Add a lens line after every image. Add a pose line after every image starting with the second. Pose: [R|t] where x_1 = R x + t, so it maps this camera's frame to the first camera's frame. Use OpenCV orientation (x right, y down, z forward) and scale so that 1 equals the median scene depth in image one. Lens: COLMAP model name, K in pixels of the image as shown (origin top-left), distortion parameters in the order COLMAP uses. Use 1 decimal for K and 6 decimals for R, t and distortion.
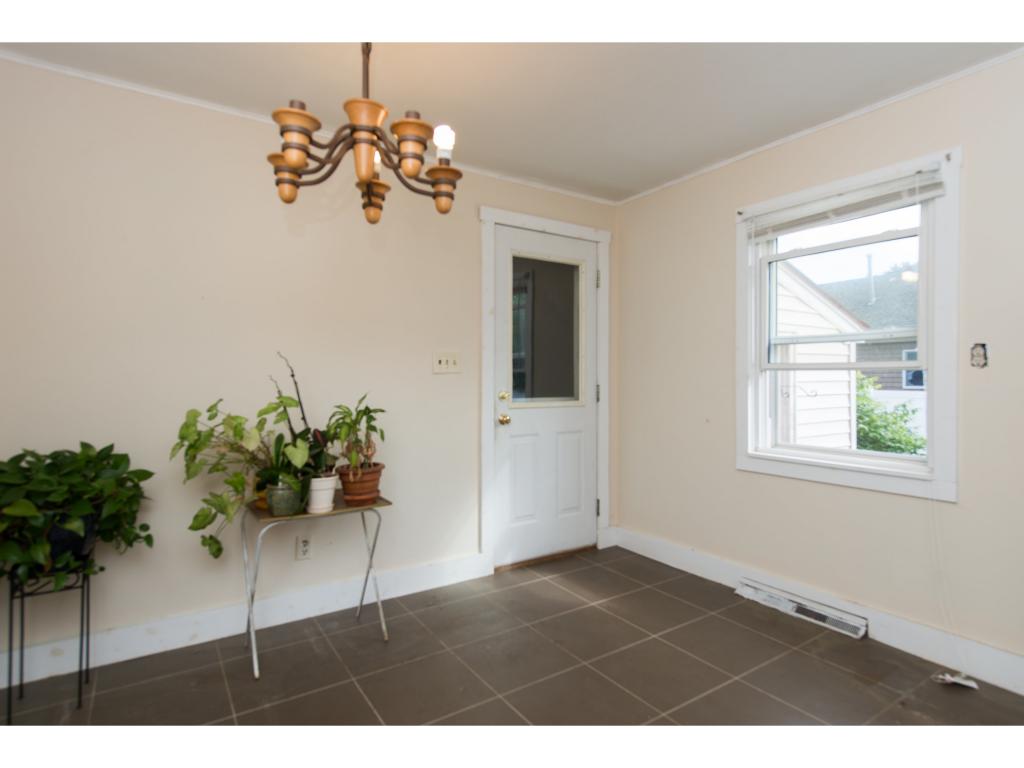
lens RADIAL K [[544.6, 0, 512.0], [0, 544.6, 384.0], [0, 0, 1]] dist [0.029642, -0.000256]
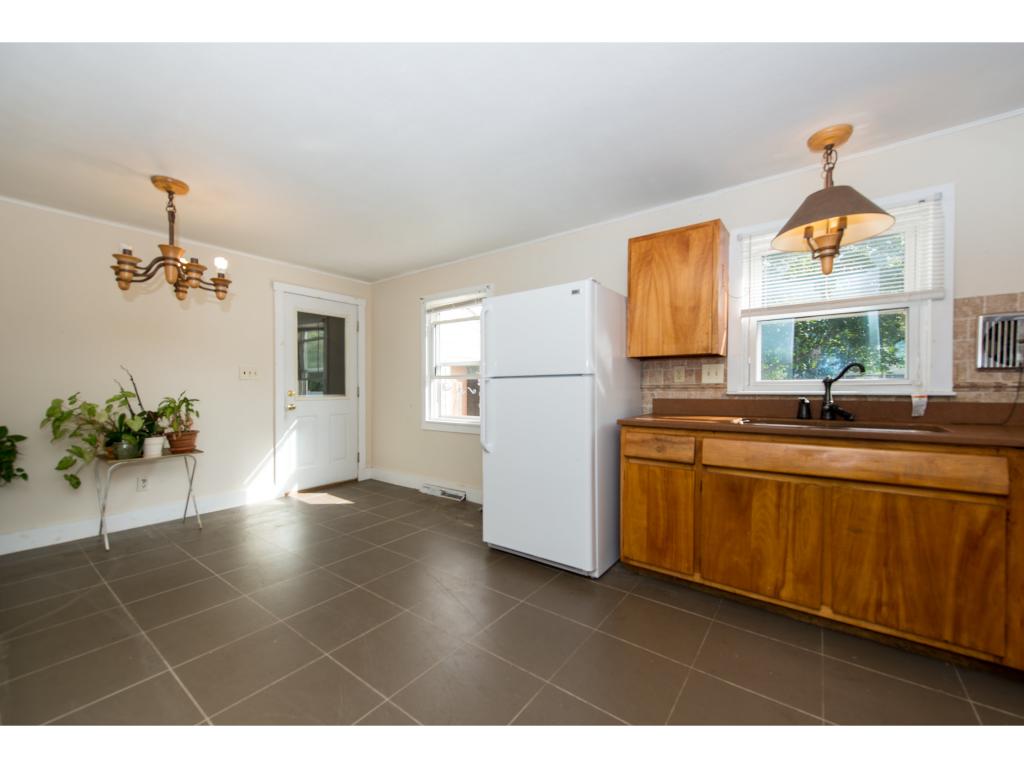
lens RADIAL K [[408.6, 0, 512.8], [0, 408.6, 393.6], [0, 0, 1]] dist [0.012467, -0.000753]
pose [[0.943226, -0.007322, 0.332072, 0.299782], [0.006161, 0.999971, 0.004551, 0.029920], [-0.332096, -0.002247, 0.943243, -0.626720]]
